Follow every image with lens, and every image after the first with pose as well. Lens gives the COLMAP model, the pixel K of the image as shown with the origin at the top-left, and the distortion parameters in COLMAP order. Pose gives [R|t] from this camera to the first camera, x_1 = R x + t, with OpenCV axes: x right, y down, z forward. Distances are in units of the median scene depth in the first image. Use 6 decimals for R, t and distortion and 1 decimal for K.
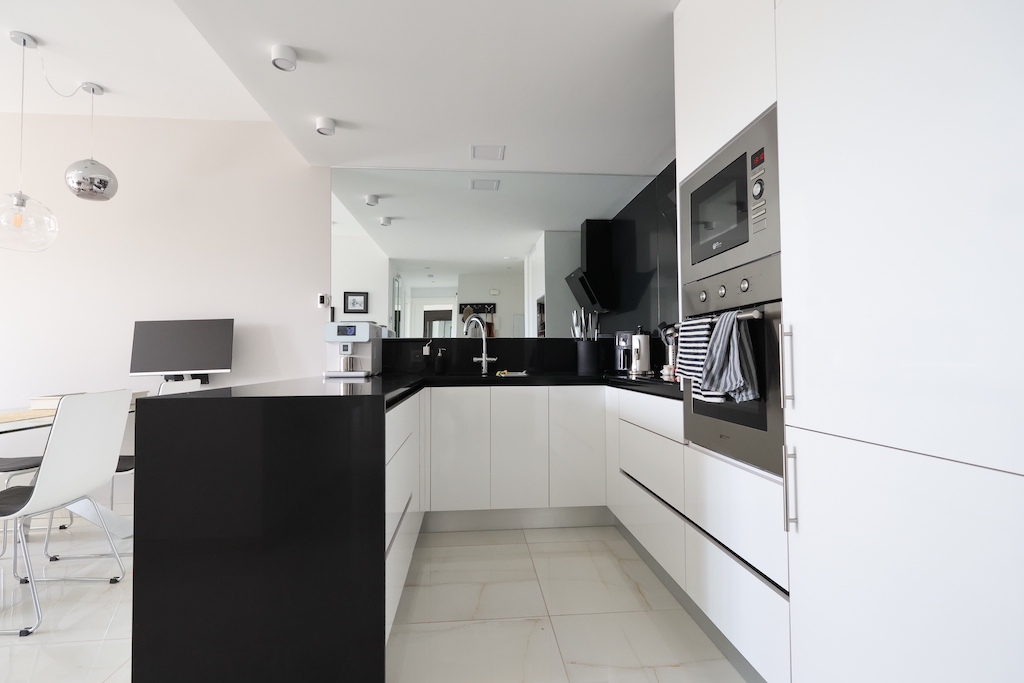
lens RADIAL K [[476.2, 0, 512.9], [0, 476.2, 342.4], [0, 0, 1]] dist [-0.001507, 0.000946]
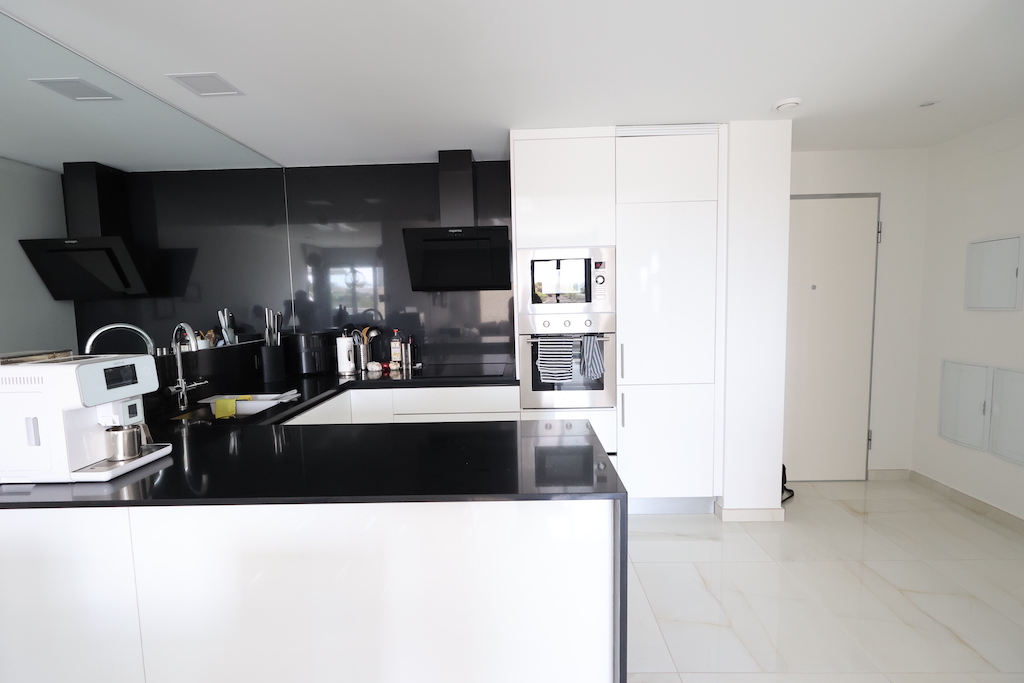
lens RADIAL K [[476.2, 0, 512.9], [0, 476.2, 342.4], [0, 0, 1]] dist [-0.001507, 0.000946]
pose [[0.106871, -0.085653, 0.990577, -0.789757], [-0.007108, 0.996191, 0.086906, -0.105510], [-0.994247, -0.016329, 0.105855, 0.545330]]
